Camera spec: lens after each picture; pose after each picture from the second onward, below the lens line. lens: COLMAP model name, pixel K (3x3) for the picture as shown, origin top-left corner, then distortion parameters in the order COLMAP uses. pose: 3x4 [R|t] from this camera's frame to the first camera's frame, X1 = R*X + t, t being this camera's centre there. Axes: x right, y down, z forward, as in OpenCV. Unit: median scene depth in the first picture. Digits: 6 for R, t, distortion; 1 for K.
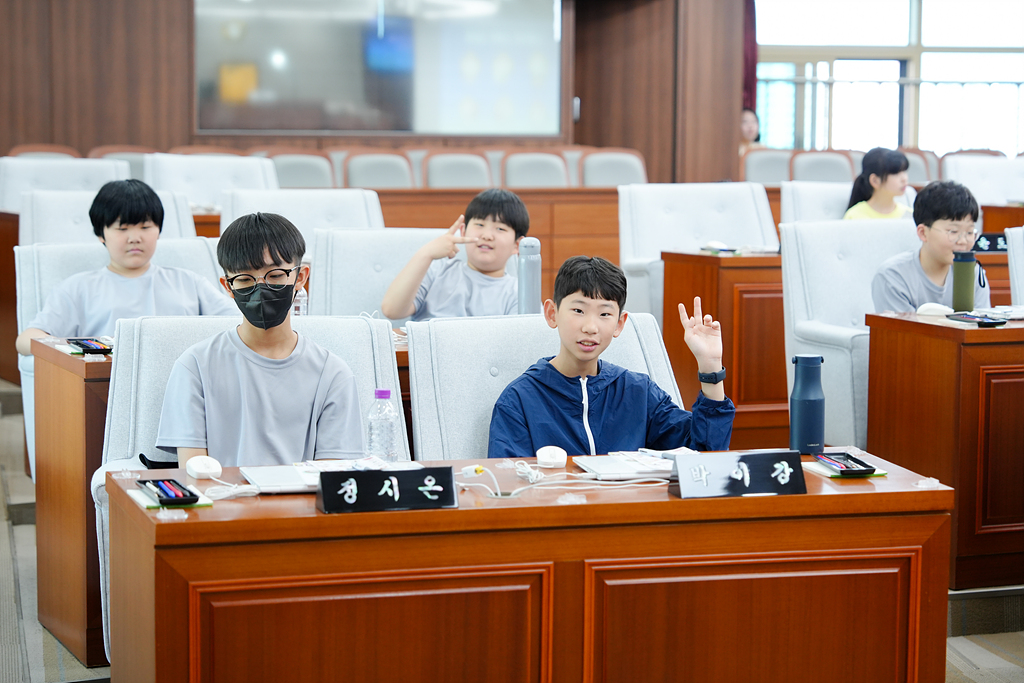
lens RADIAL K [[2067.8, 0, 512.0], [0, 2067.8, 341.5], [0, 0, 1]] dist [0.028316, -0.072694]
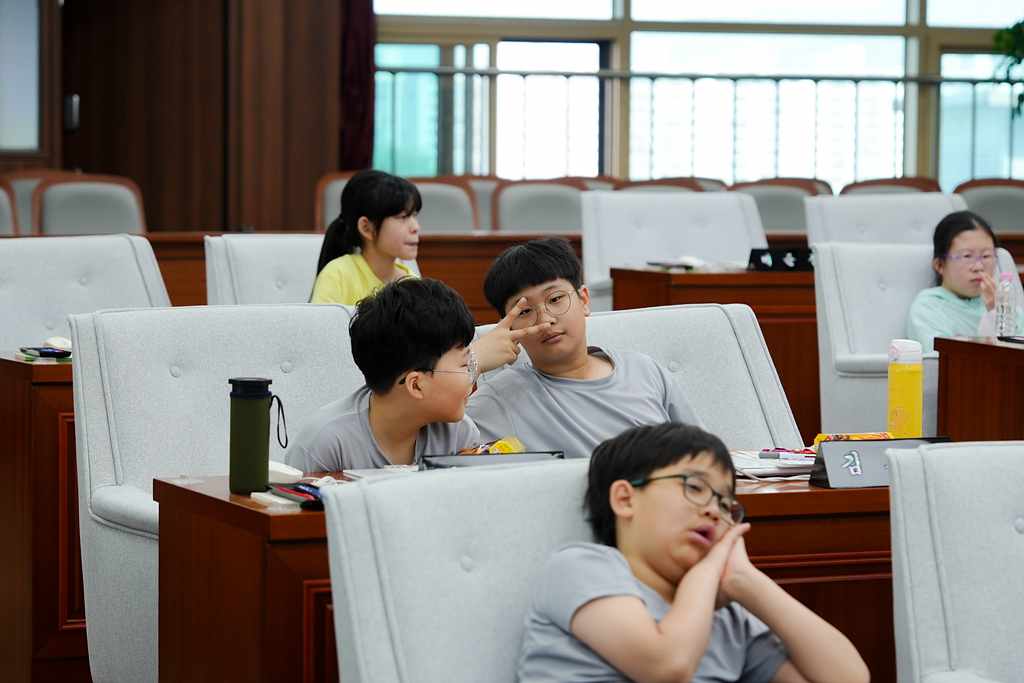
lens RADIAL K [[2932.6, 0, 512.0], [0, 2932.6, 341.5], [0, 0, 1]] dist [0.006929, 1.638340]
pose [[0.995517, 0.000223, 0.094585, 0.071890], [0.002932, 0.999444, -0.033215, -0.009009], [-0.094540, 0.033343, 0.994963, 0.072721]]
